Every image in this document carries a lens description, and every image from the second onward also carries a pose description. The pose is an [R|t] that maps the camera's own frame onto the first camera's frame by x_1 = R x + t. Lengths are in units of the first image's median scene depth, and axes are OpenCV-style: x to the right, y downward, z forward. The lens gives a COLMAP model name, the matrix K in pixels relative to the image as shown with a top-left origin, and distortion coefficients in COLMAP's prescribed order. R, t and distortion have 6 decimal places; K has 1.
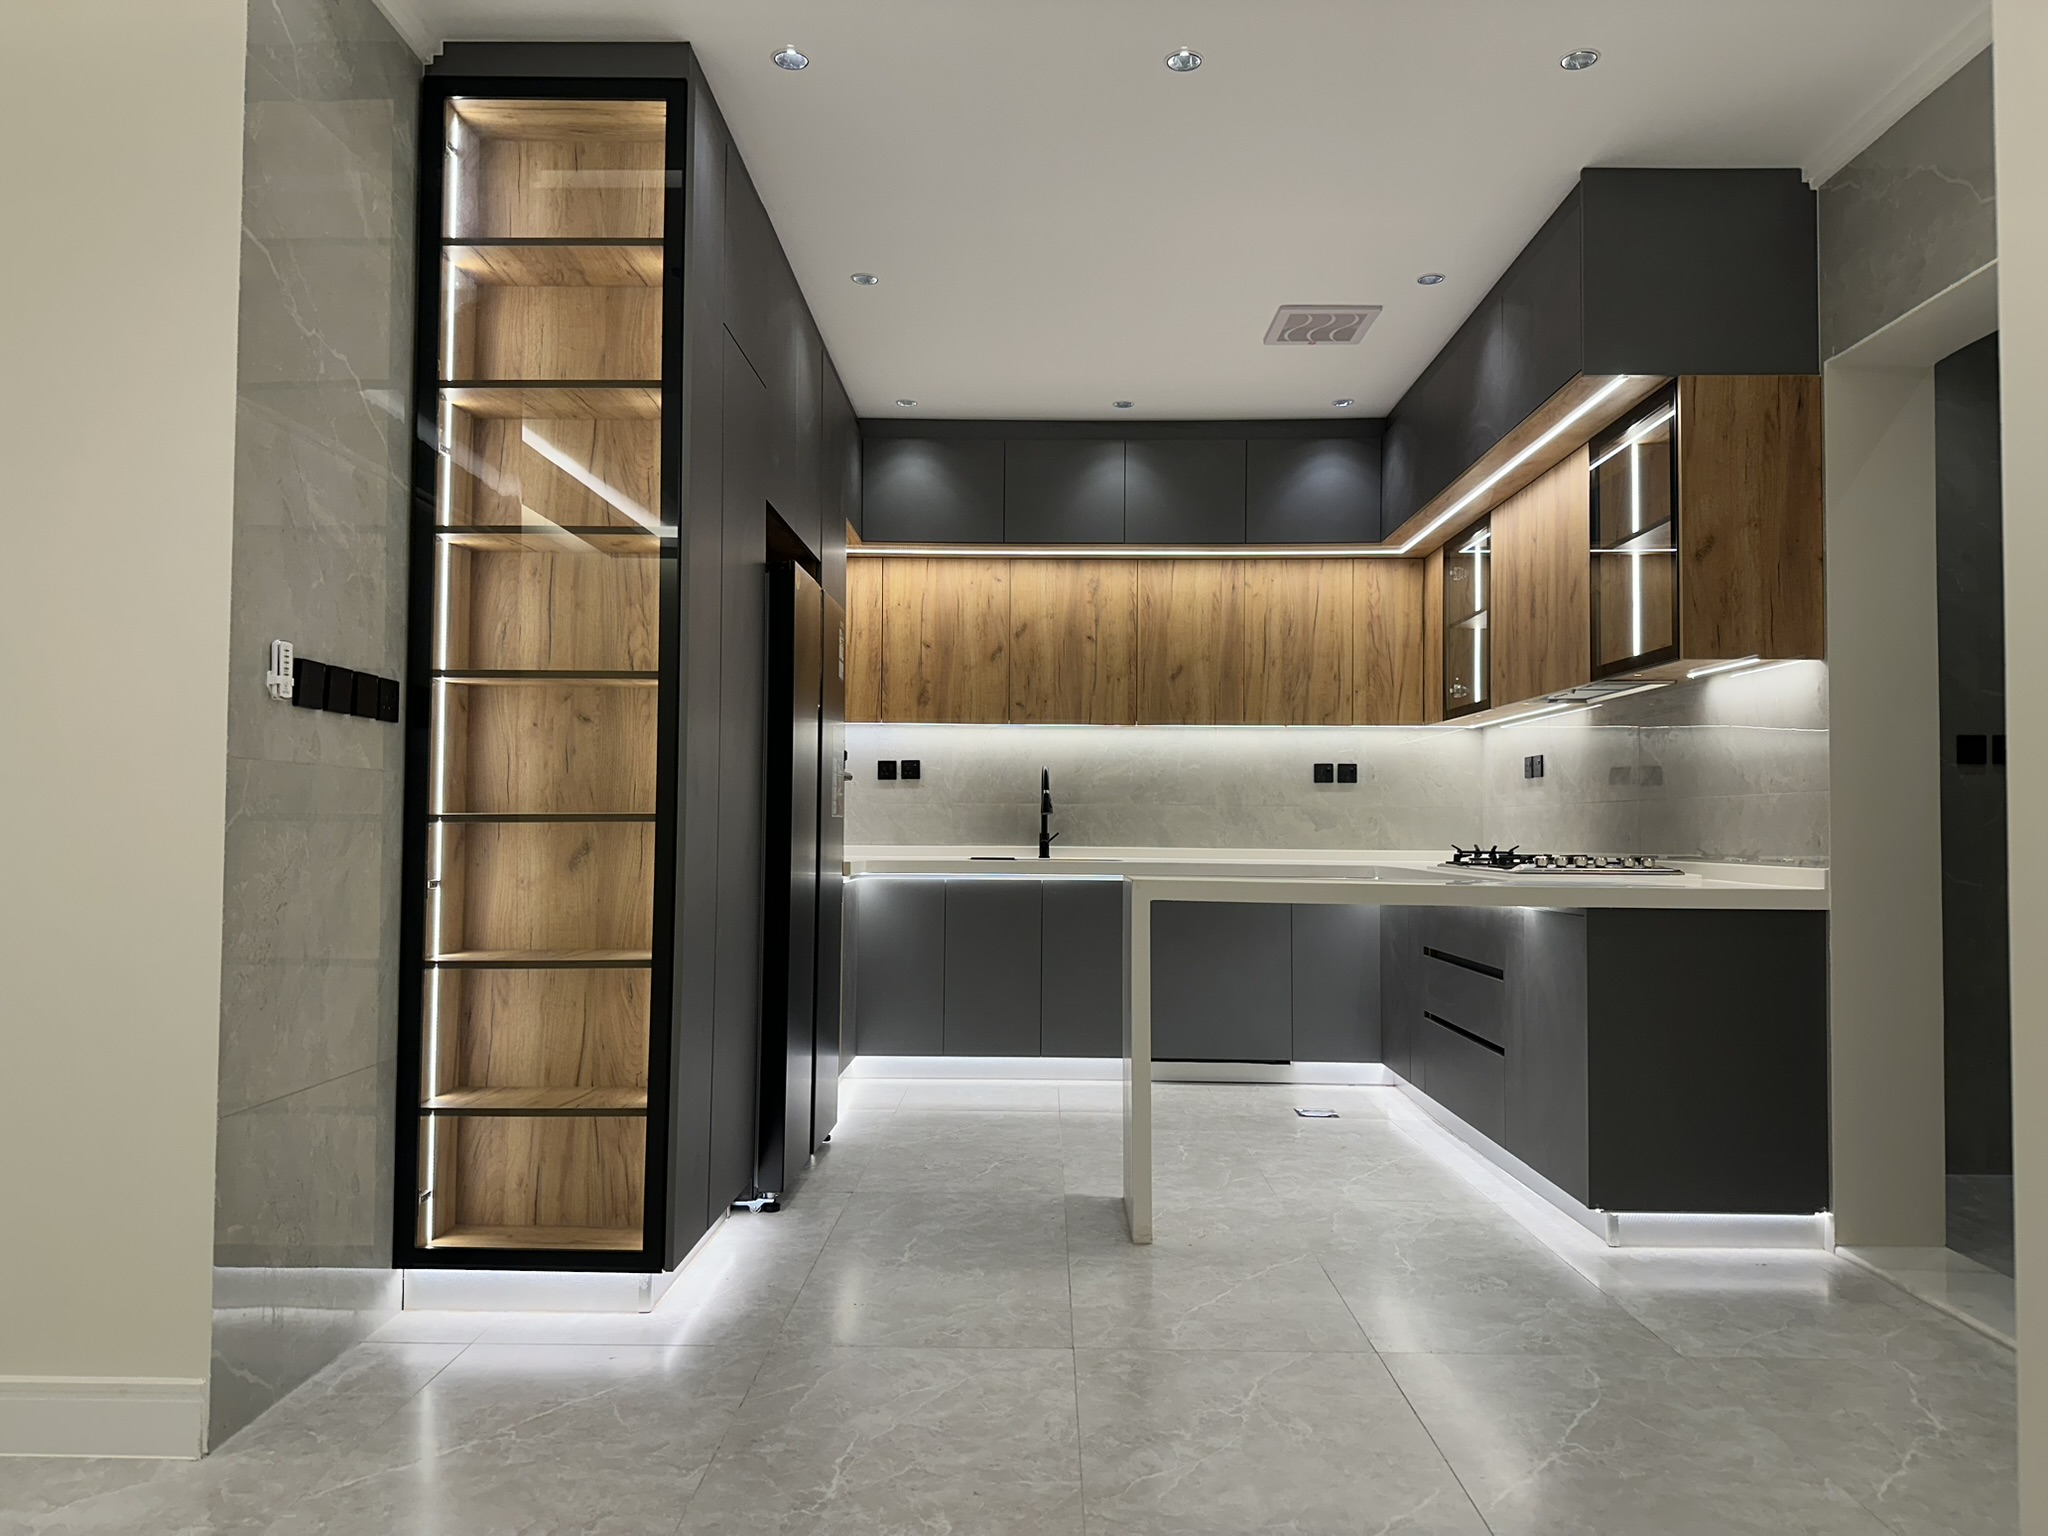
lens RADIAL K [[1423.2, 0, 1024.5], [0, 1423.2, 777.9], [0, 0, 1]] dist [0.092610, -0.131214]
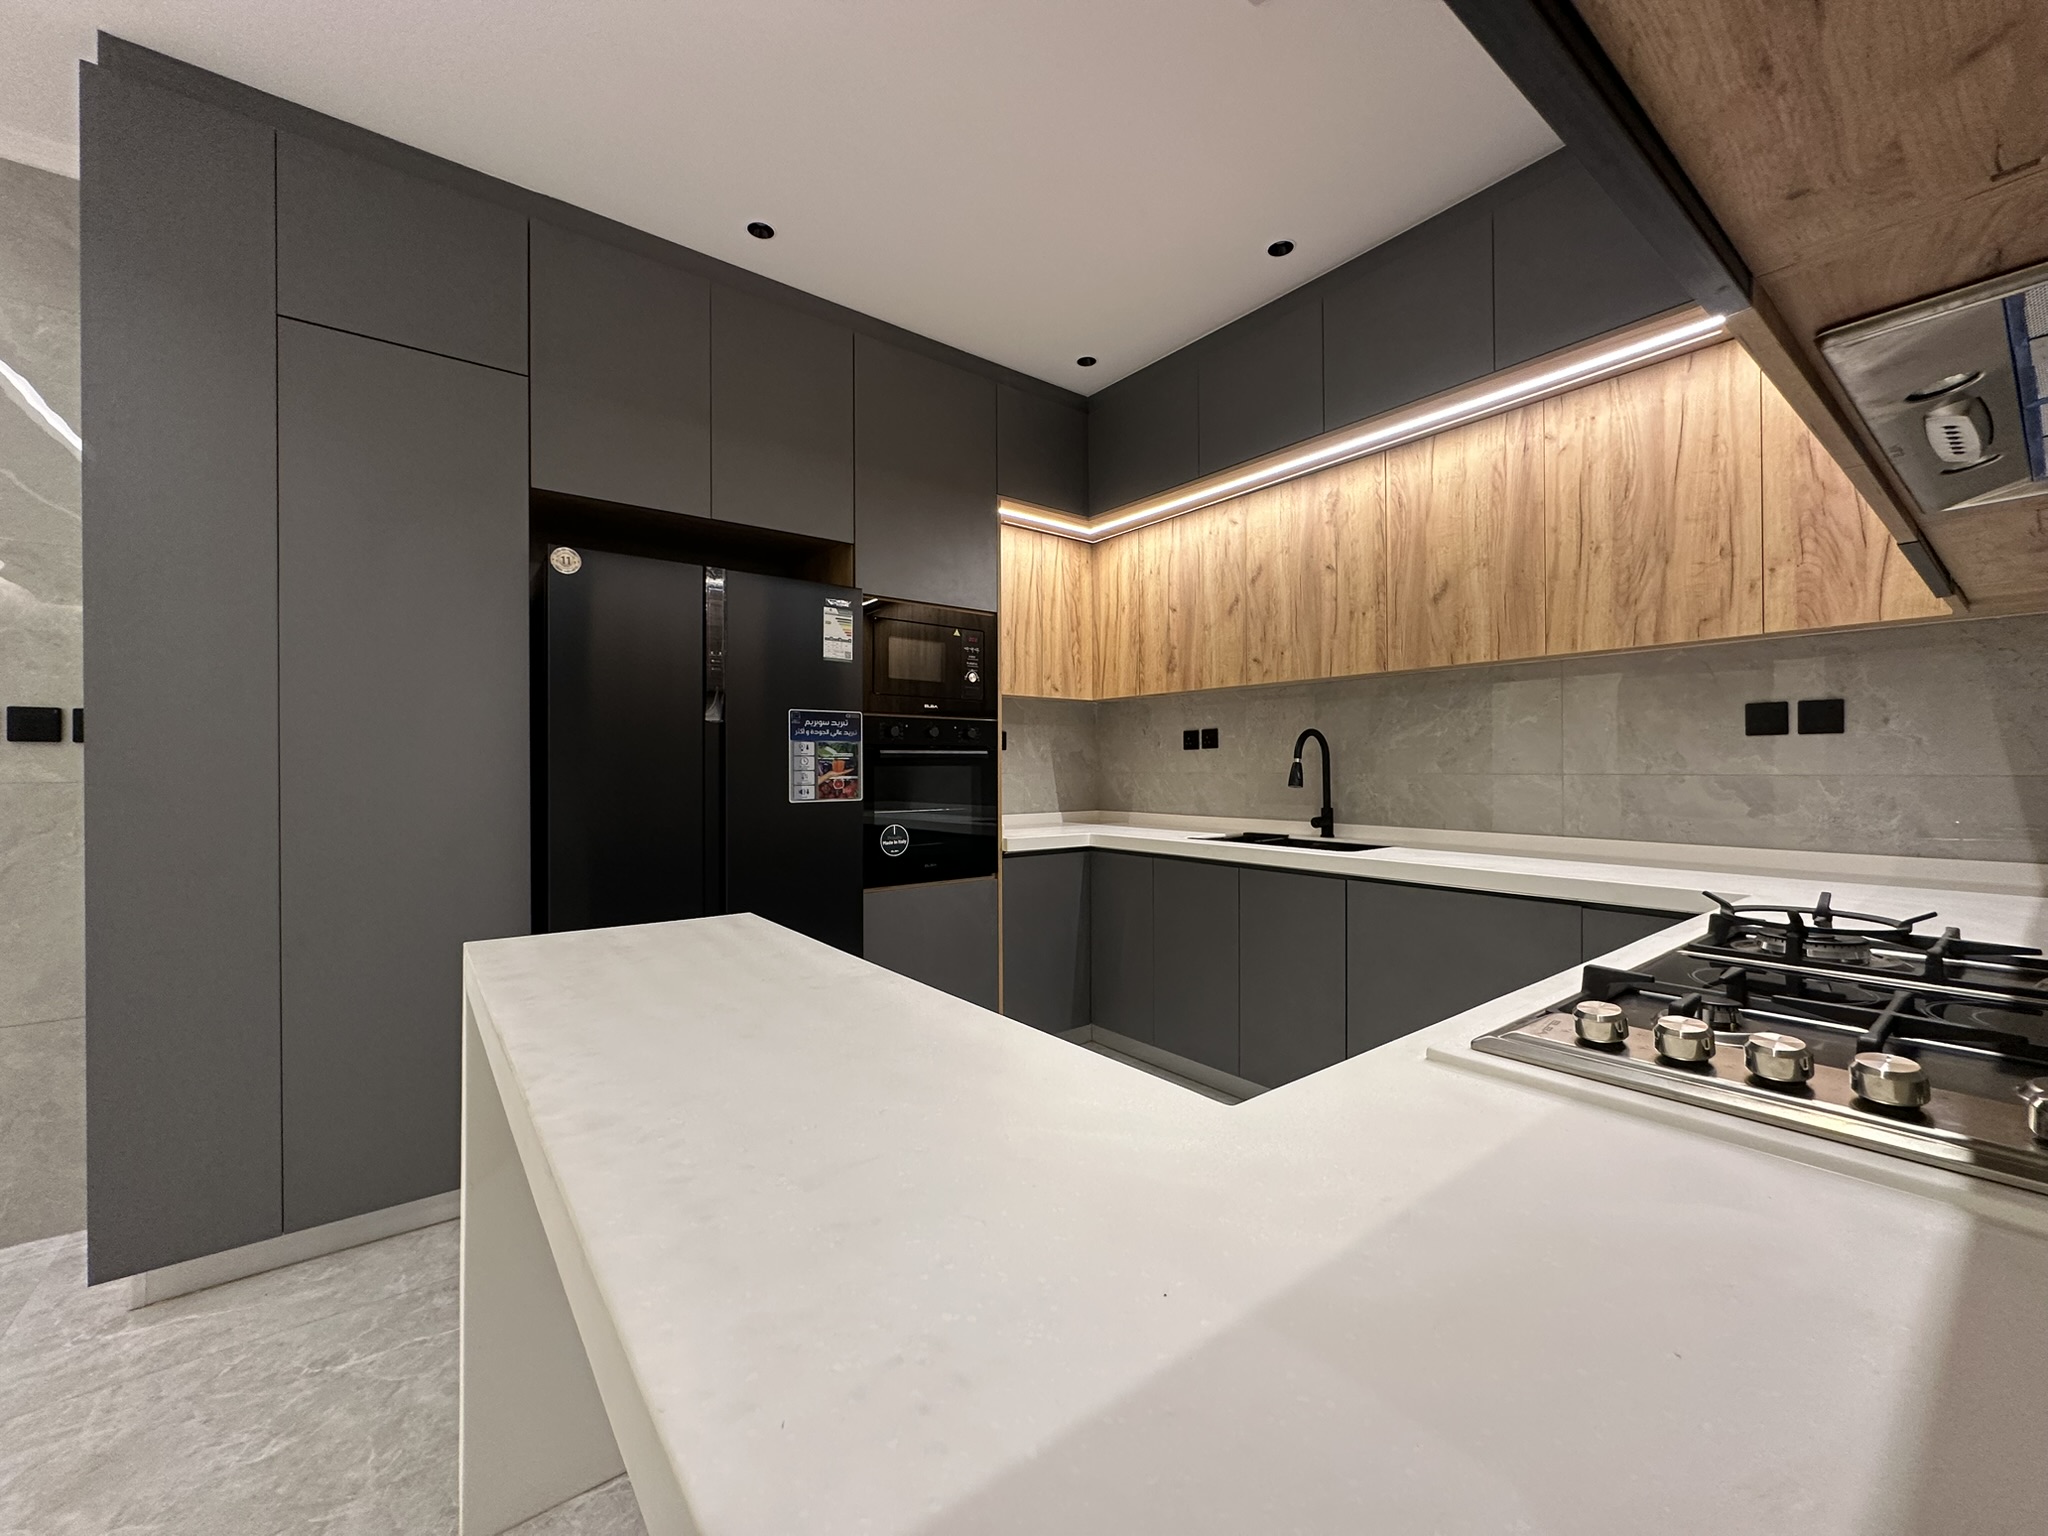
lens RADIAL K [[817.1, 0, 1026.3], [0, 817.1, 764.2], [0, 0, 1]] dist [-0.001038, 0.000518]
pose [[0.623406, -0.012146, -0.781804, 0.299934], [0.036113, 0.999260, 0.013272, -0.000234], [0.781064, -0.036507, 0.623383, 0.582461]]
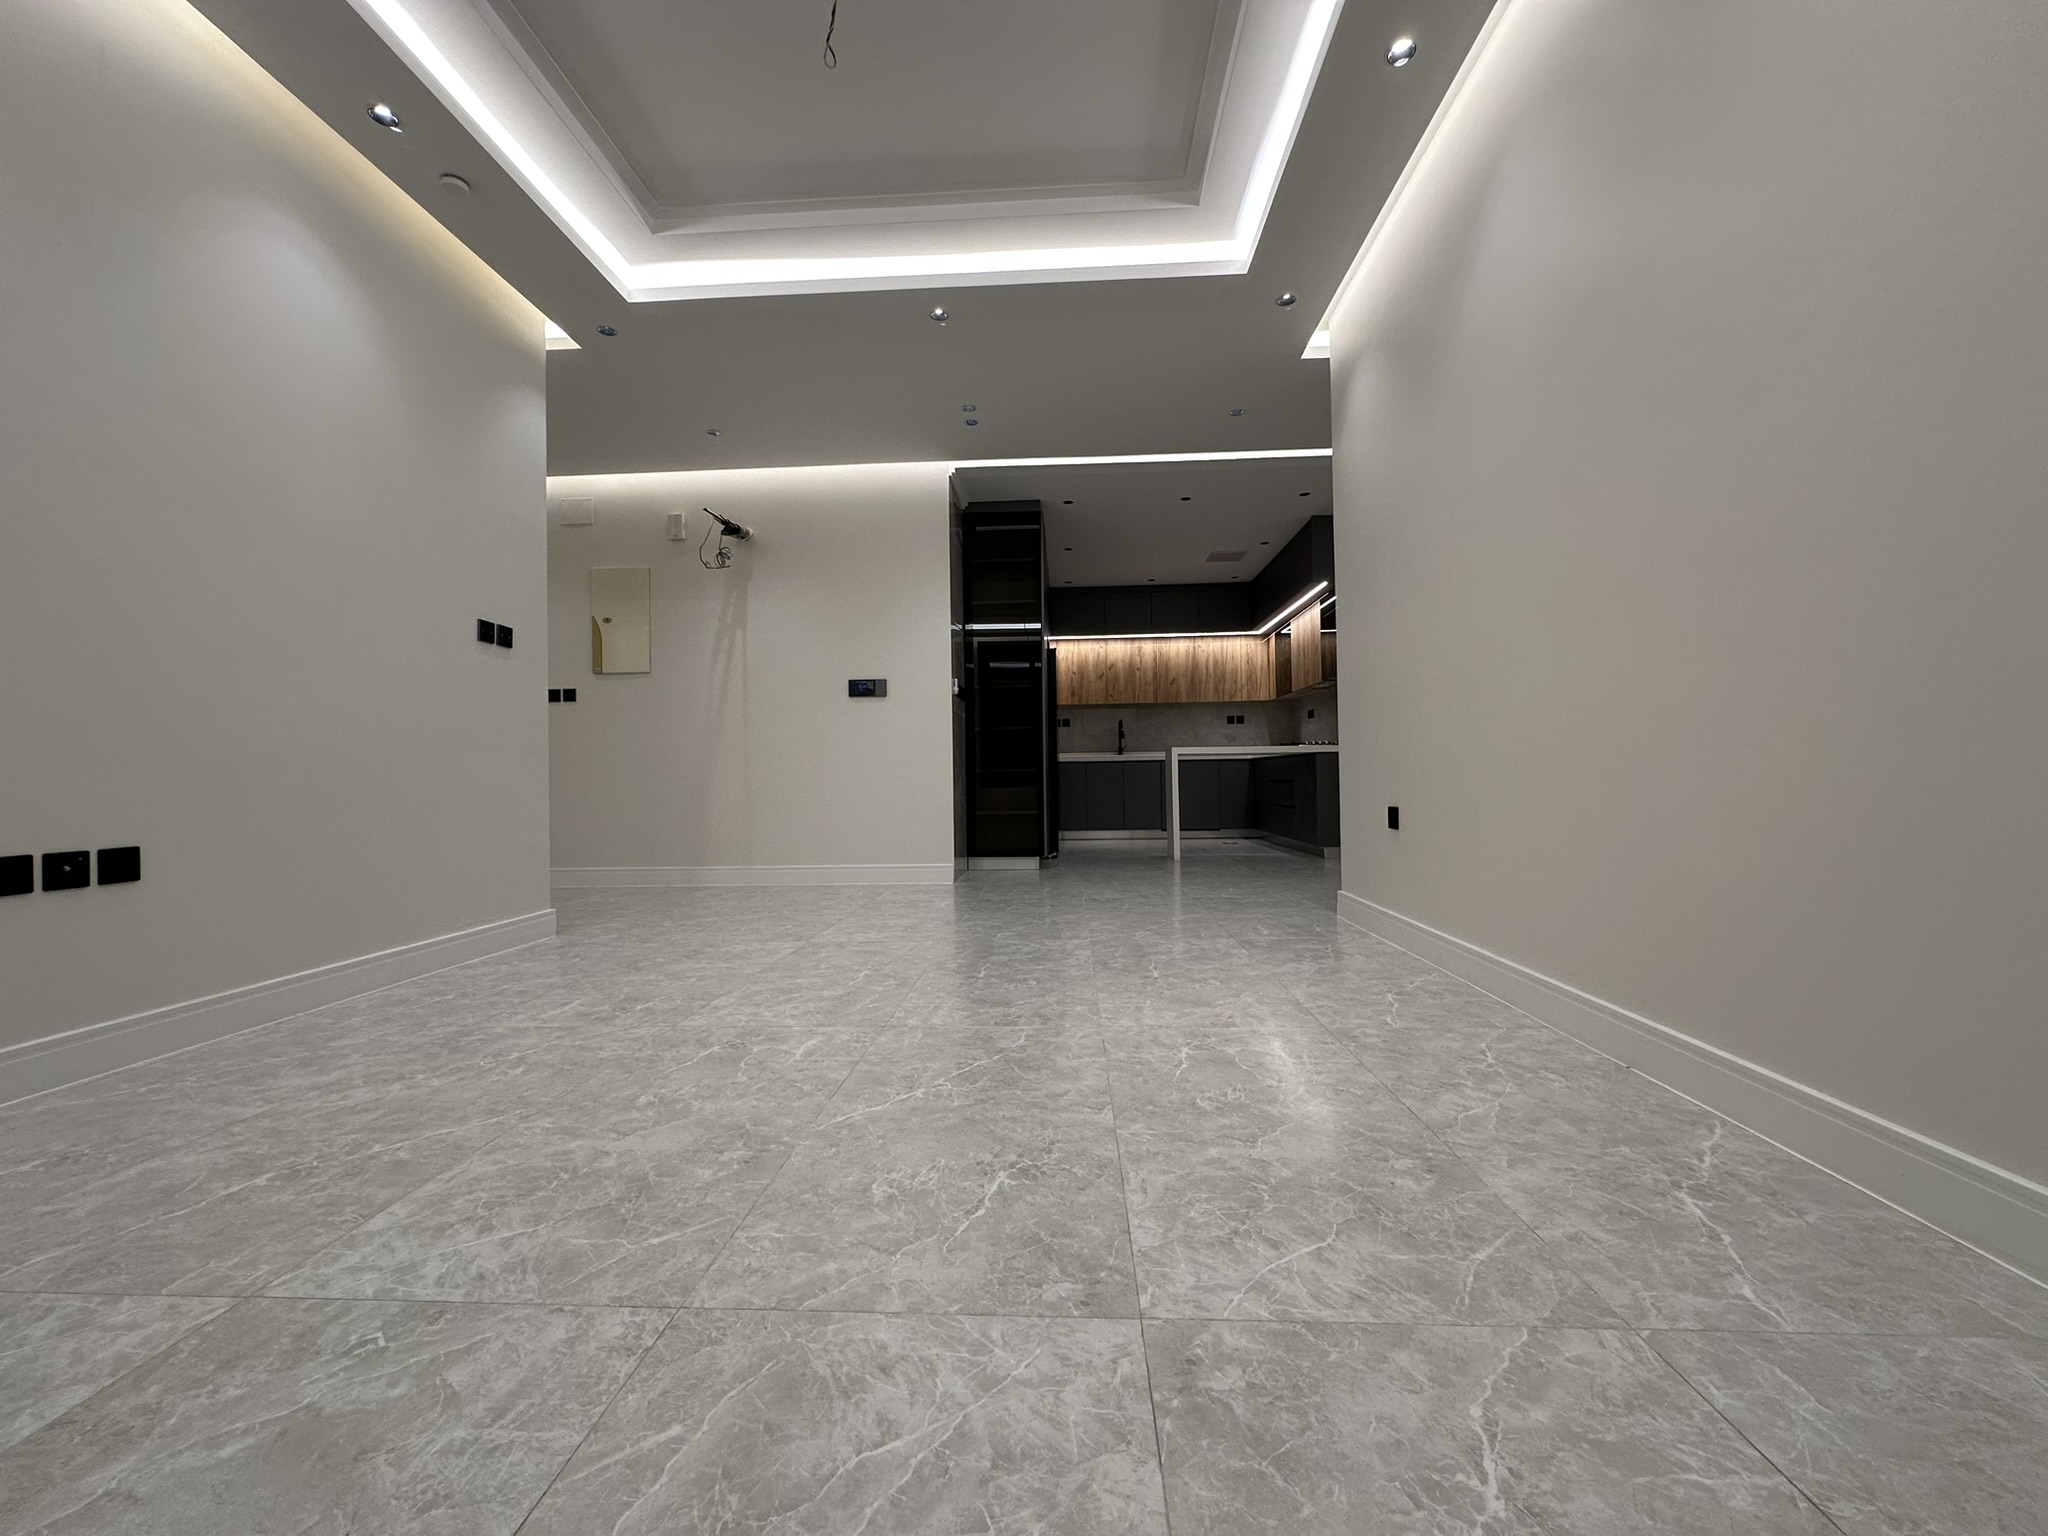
lens RADIAL K [[816.2, 0, 1019.6], [0, 816.2, 765.5], [0, 0, 1]] dist [-0.002884, 0.000582]
pose [[0.998810, -0.023369, -0.042816, -0.109524], [0.024309, 0.999472, 0.021556, 0.038748], [0.042290, -0.022571, 0.998850, -0.486525]]
